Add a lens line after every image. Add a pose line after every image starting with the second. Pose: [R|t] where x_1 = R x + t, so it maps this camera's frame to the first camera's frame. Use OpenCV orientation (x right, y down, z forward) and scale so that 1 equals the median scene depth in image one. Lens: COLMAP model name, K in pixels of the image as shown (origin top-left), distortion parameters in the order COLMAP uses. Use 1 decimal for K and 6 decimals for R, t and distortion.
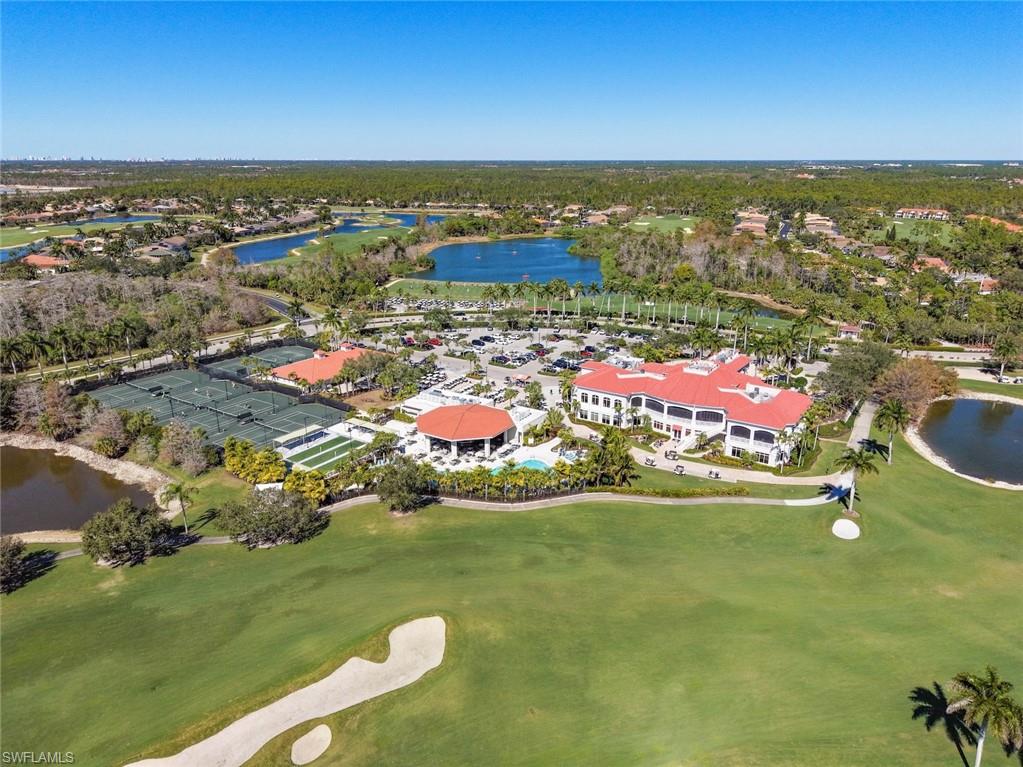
lens RADIAL K [[707.9, 0, 511.0], [0, 707.9, 382.7], [0, 0, 1]] dist [0.002187, 0.002366]
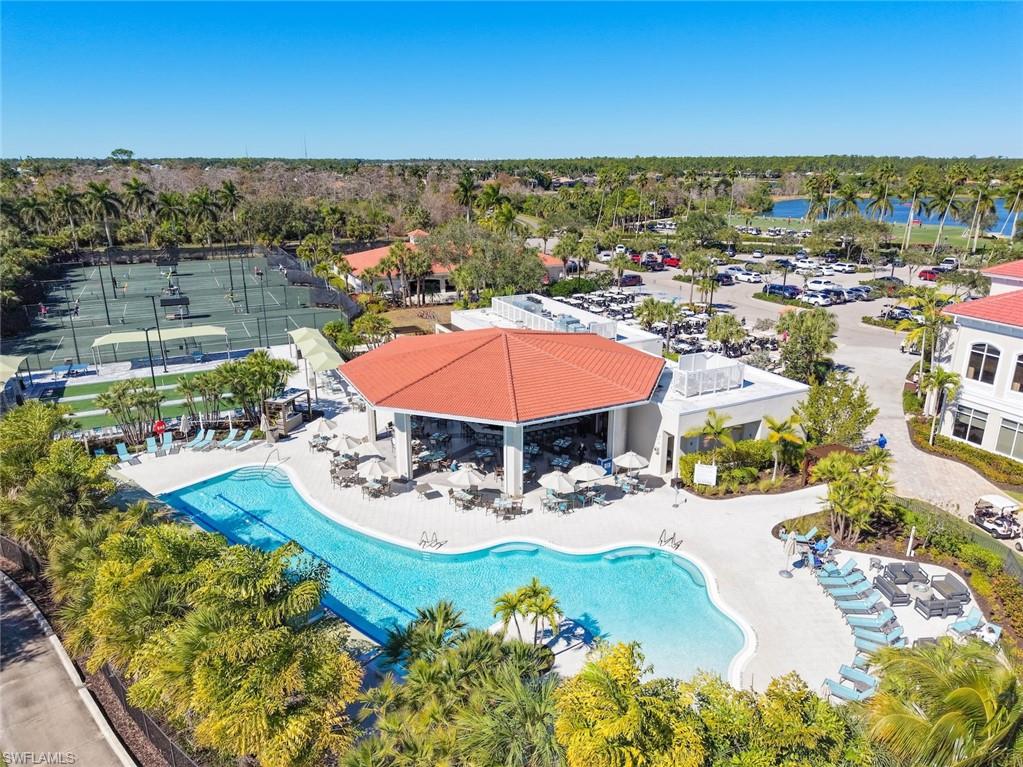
lens RADIAL K [[707.9, 0, 509.9], [0, 707.9, 387.2], [0, 0, 1]] dist [0.002187, 0.002366]
pose [[0.860124, 0.155578, -0.485780, 0.087535], [-0.153481, 0.987154, 0.044396, 0.049249], [0.486447, 0.036372, 0.872953, 0.727705]]
